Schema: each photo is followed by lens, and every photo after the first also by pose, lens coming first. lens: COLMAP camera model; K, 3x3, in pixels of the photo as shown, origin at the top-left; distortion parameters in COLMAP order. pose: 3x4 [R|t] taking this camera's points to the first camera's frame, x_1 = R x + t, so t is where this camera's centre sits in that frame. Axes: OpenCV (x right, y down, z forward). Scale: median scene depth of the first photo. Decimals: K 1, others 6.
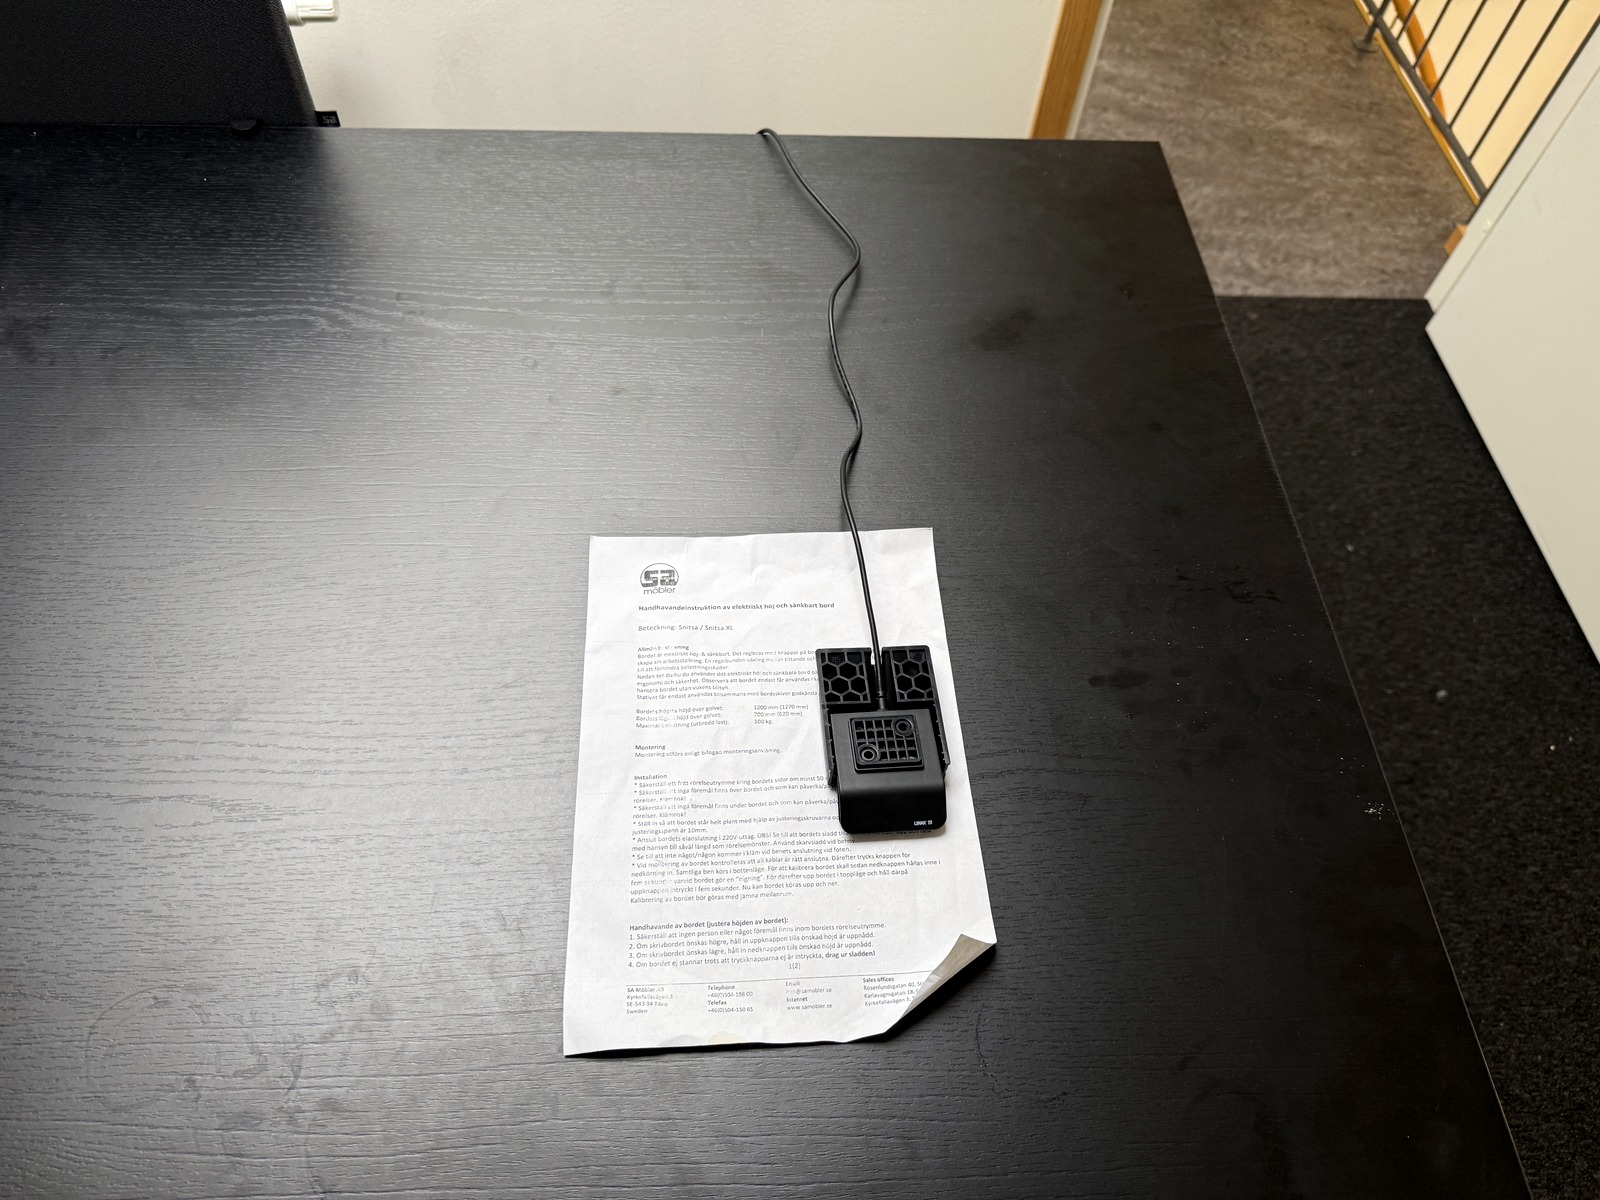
lens RADIAL K [[1137.1, 0, 787.1], [0, 1137.1, 603.7], [0, 0, 1]] dist [0.026759, -0.038818]
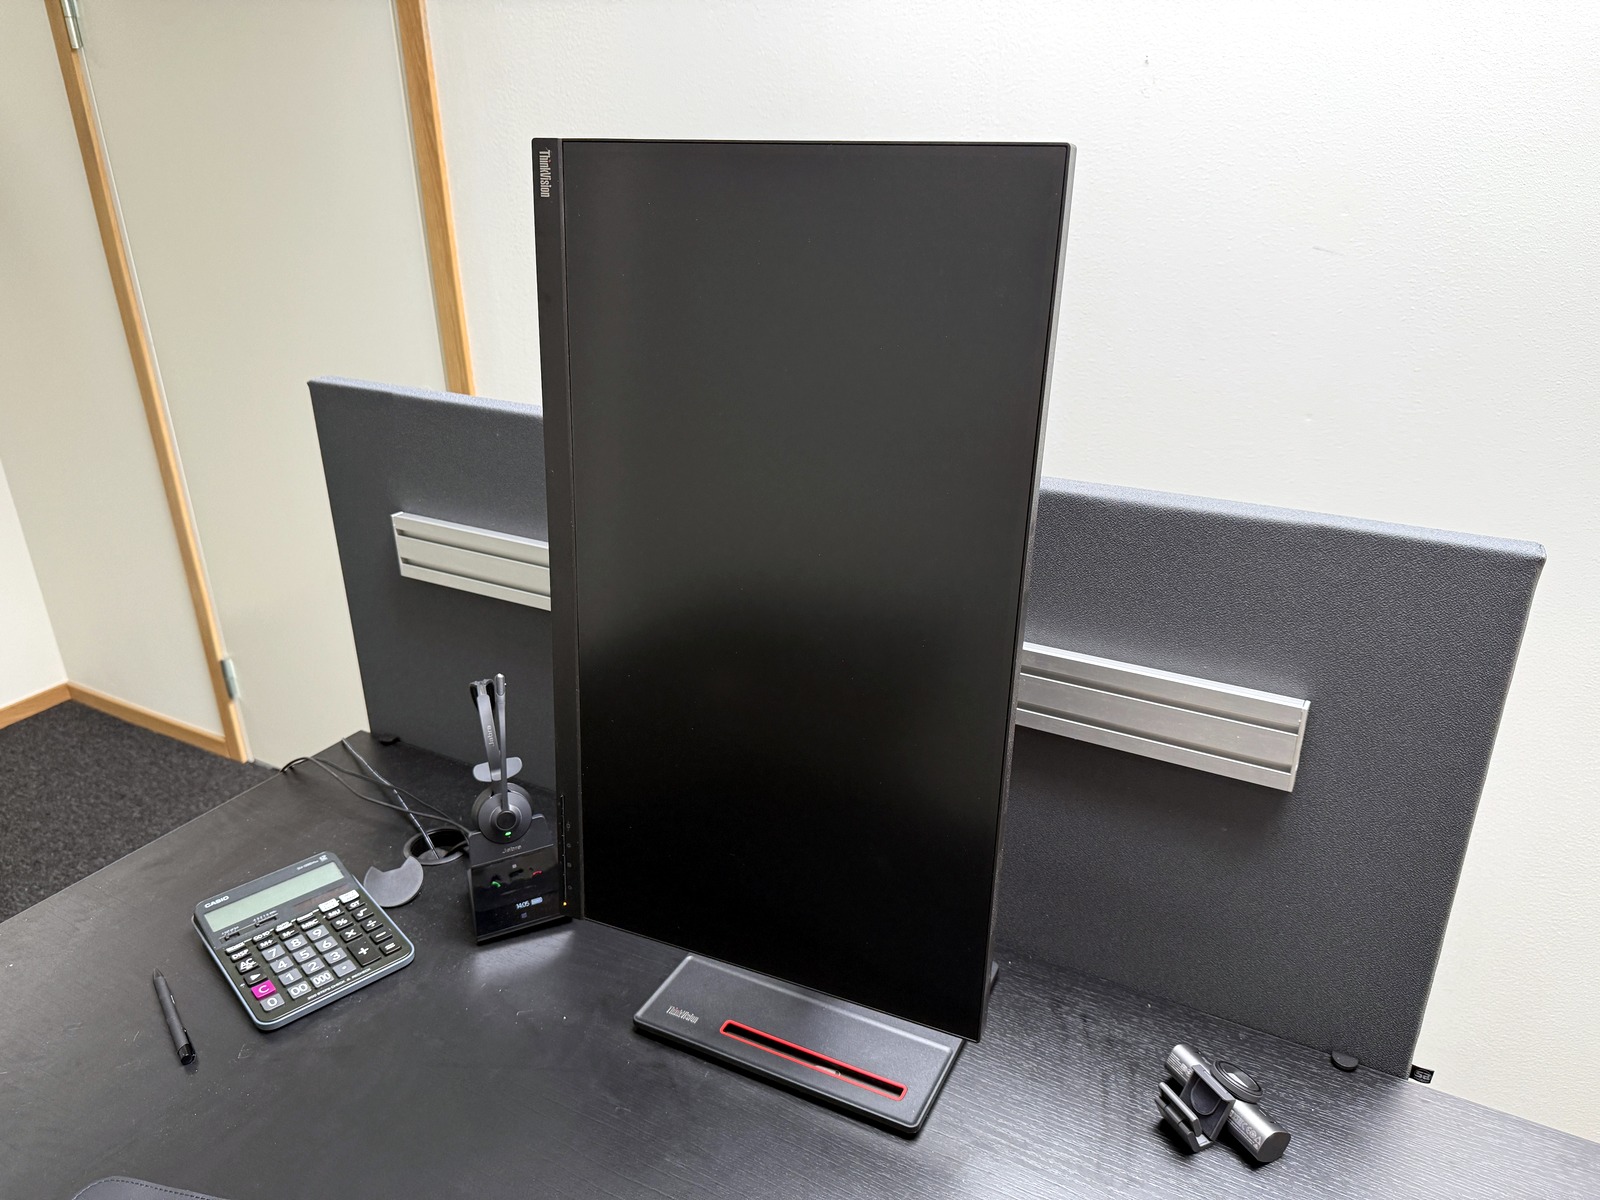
lens RADIAL K [[1137.1, 0, 809.9], [0, 1137.1, 614.4], [0, 0, 1]] dist [0.026759, -0.038818]
pose [[0.852445, 0.156607, -0.498810, -0.470124], [-0.403912, 0.803049, -0.438141, -0.096359], [0.331953, 0.574967, 0.747810, -0.199144]]
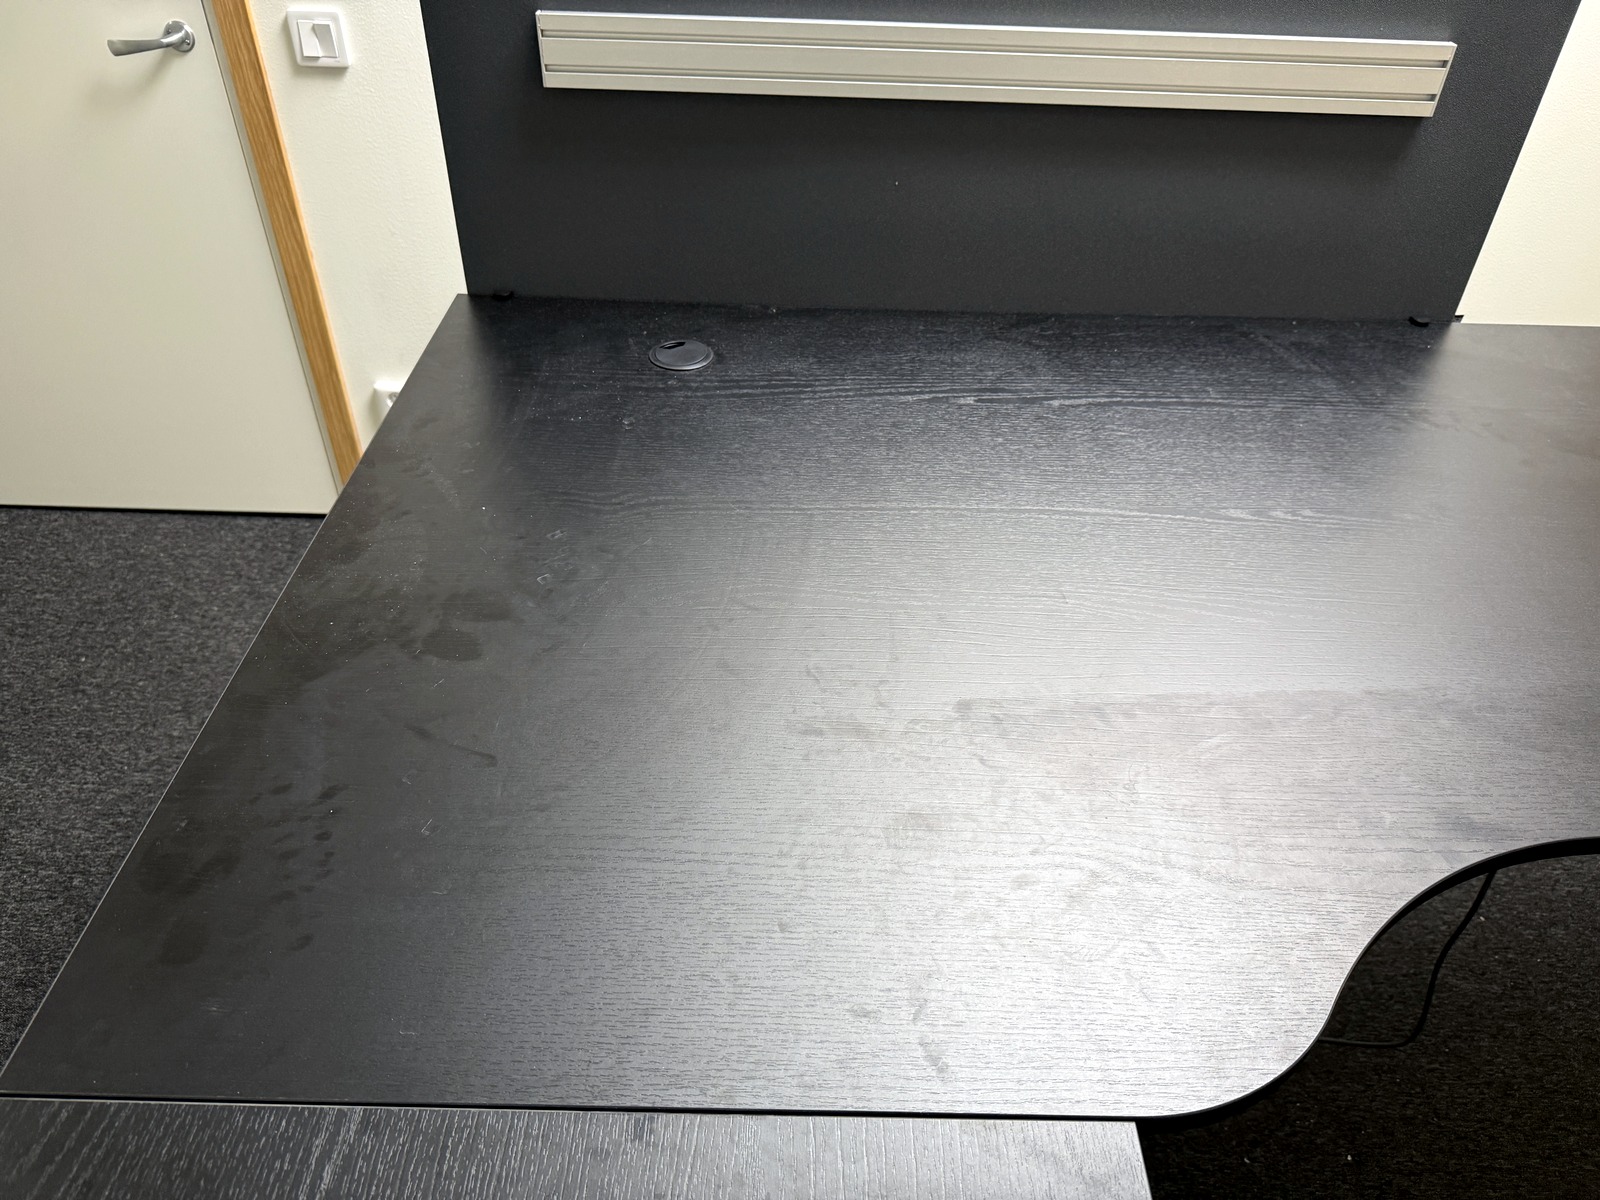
lens RADIAL K [[1137.1, 0, 798.6], [0, 1137.1, 600.5], [0, 0, 1]] dist [0.026759, -0.038818]
pose [[0.998824, 0.011862, -0.047007, -1.340192], [-0.025294, 0.954683, -0.296548, 0.459314], [0.041359, 0.297389, 0.953860, -0.433571]]
